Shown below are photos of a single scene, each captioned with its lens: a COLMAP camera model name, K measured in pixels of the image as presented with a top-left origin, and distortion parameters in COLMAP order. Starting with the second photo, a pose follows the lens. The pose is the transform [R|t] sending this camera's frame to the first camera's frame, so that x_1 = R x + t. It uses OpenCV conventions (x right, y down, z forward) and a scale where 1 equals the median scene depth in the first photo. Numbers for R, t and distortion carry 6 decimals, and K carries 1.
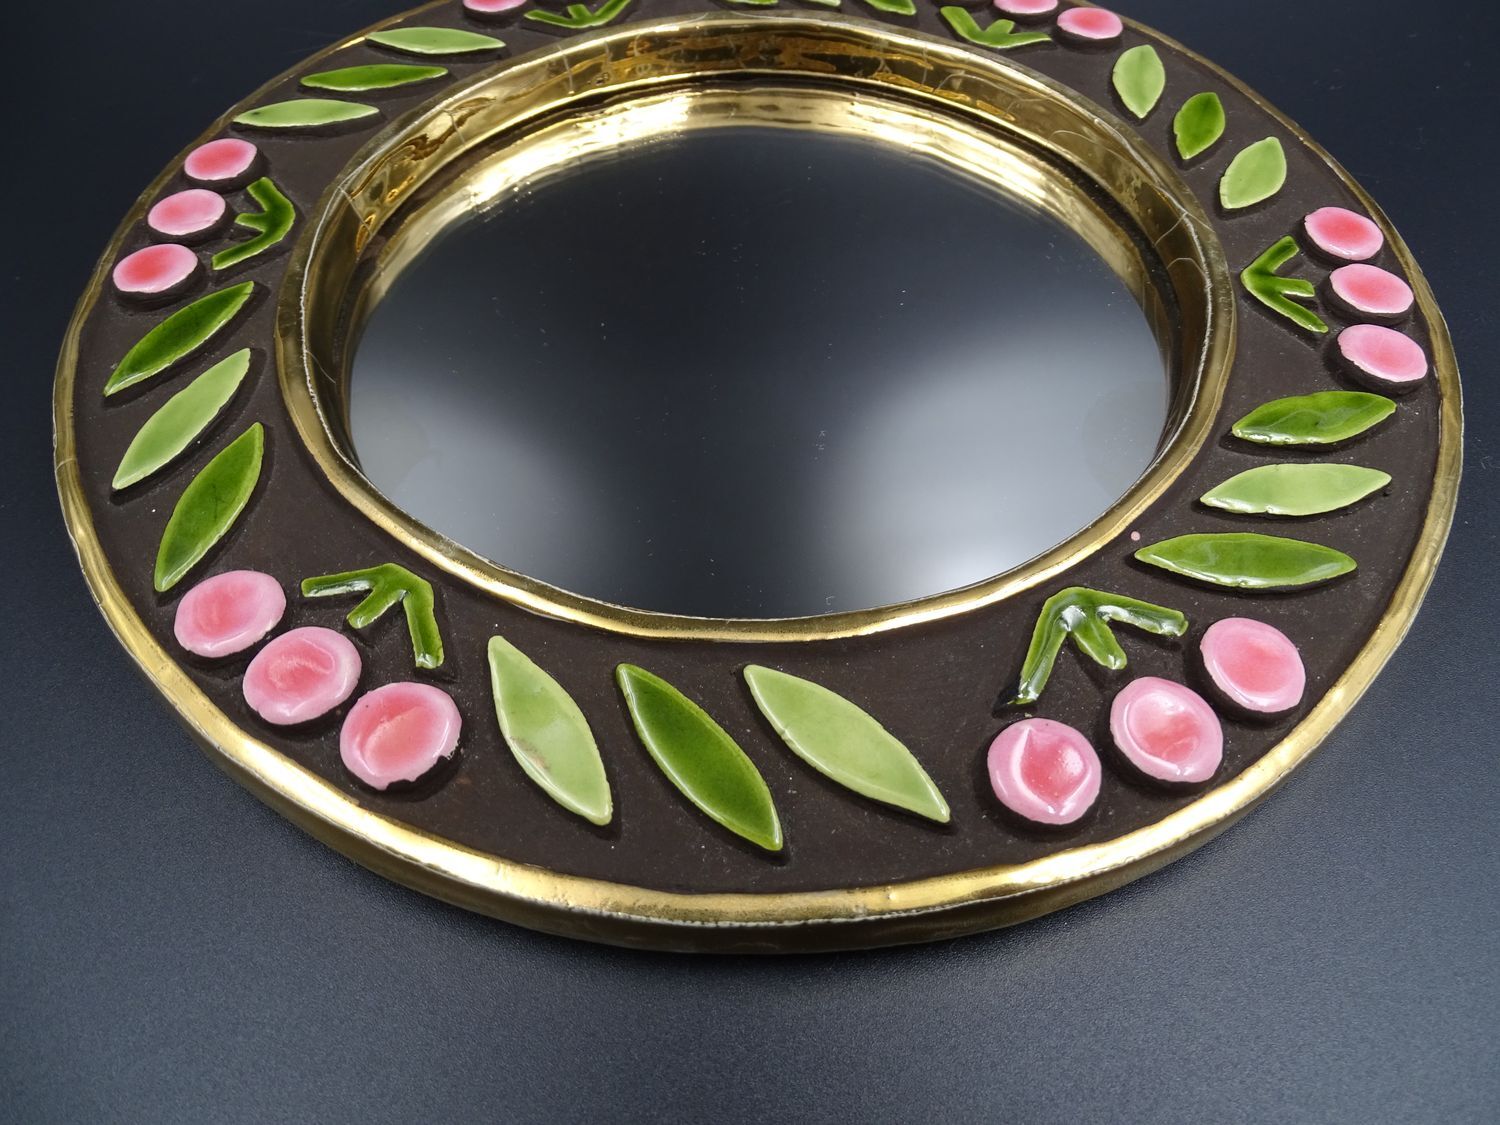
lens RADIAL K [[1110.6, 0, 750.0], [0, 1110.6, 562.5], [0, 0, 1]] dist [0.001465, -0.002083]
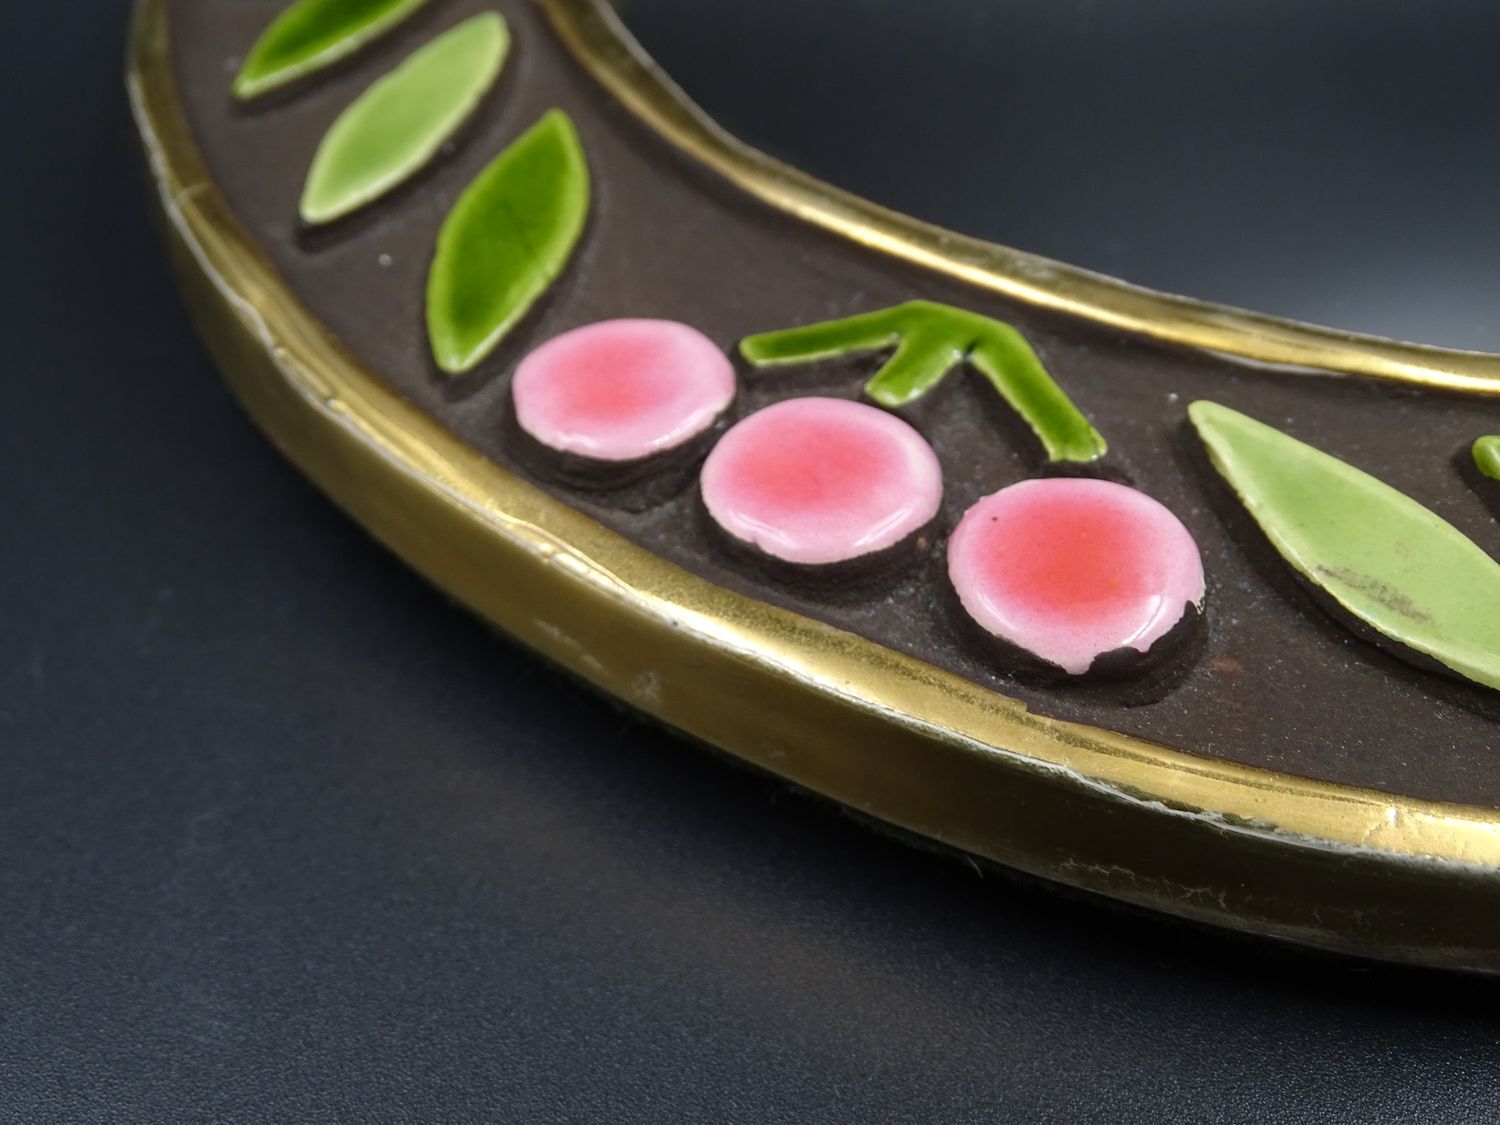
lens RADIAL K [[1836.2, 0, 750.0], [0, 1836.2, 562.5], [0, 0, 1]] dist [-0.009172, -0.007750]
pose [[0.999056, -0.043433, 0.000110, -0.381698], [0.042906, 0.986531, -0.157849, 0.224935], [0.006748, 0.157704, 0.987463, 0.212010]]
